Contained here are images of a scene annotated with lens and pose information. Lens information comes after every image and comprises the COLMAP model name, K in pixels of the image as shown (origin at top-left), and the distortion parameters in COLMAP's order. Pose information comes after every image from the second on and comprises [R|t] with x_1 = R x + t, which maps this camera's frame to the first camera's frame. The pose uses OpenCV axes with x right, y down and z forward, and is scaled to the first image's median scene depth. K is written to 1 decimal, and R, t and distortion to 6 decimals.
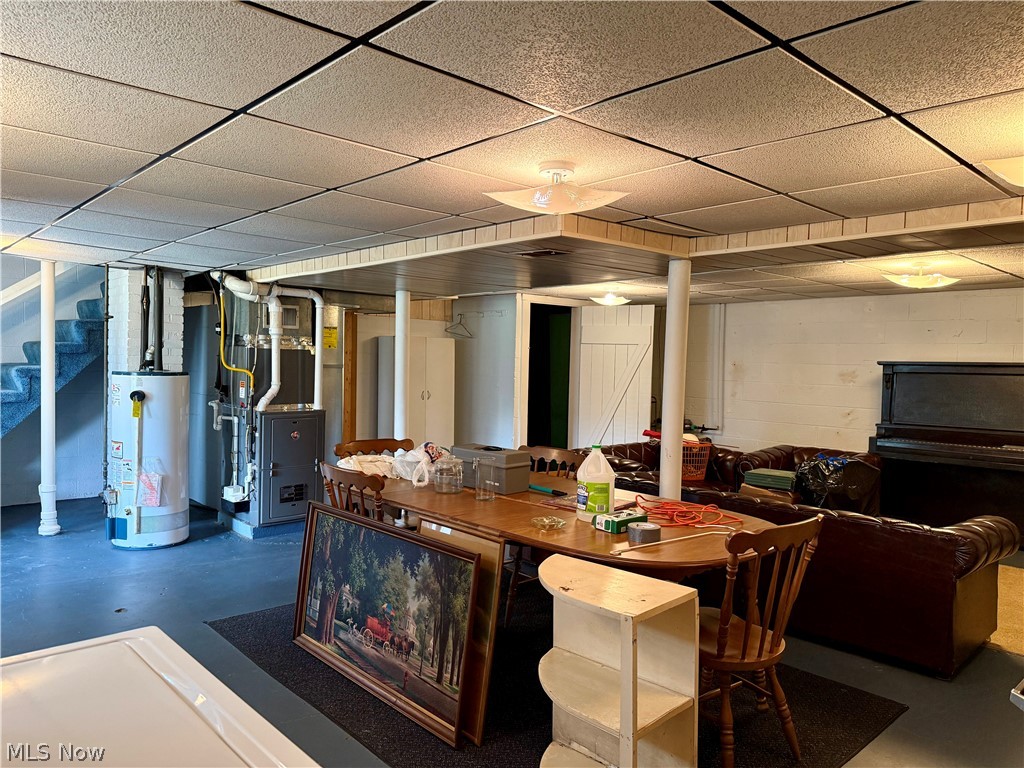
lens RADIAL K [[714.7, 0, 514.0], [0, 714.7, 382.7], [0, 0, 1]] dist [0.053925, -0.070039]
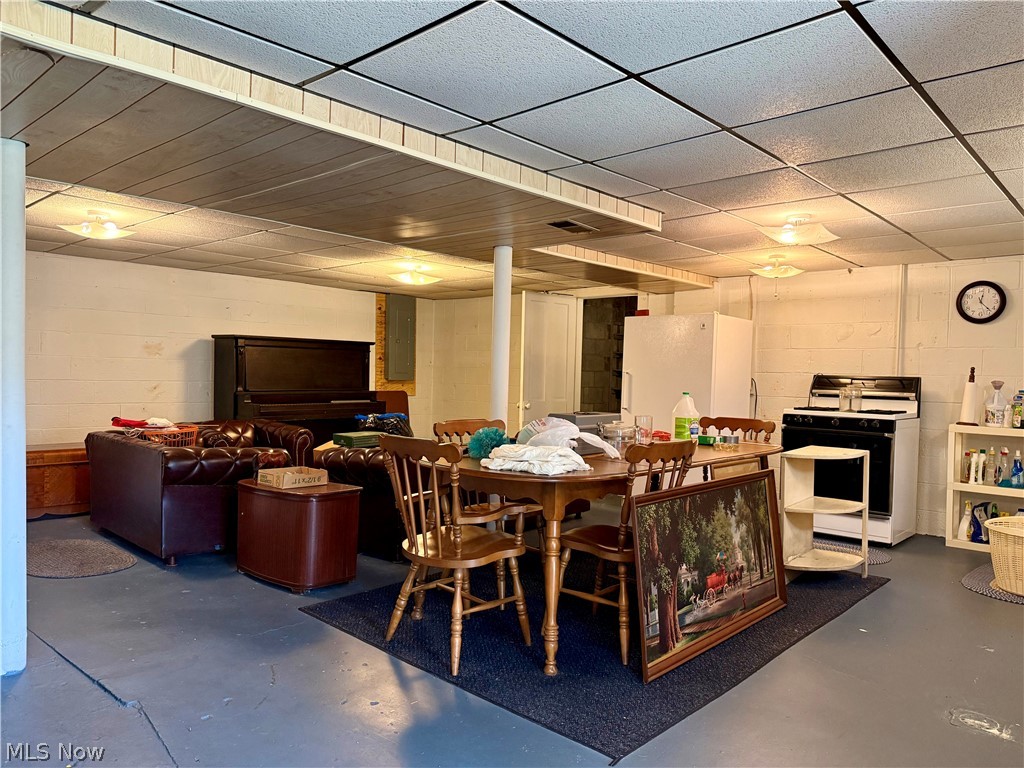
lens RADIAL K [[714.7, 0, 514.2], [0, 714.7, 384.0], [0, 0, 1]] dist [0.053925, -0.070039]
pose [[-0.085000, -0.030742, 0.995907, -1.130540], [0.002720, 0.999513, 0.031085, 0.020462], [-0.996377, 0.005351, -0.084875, 1.301918]]
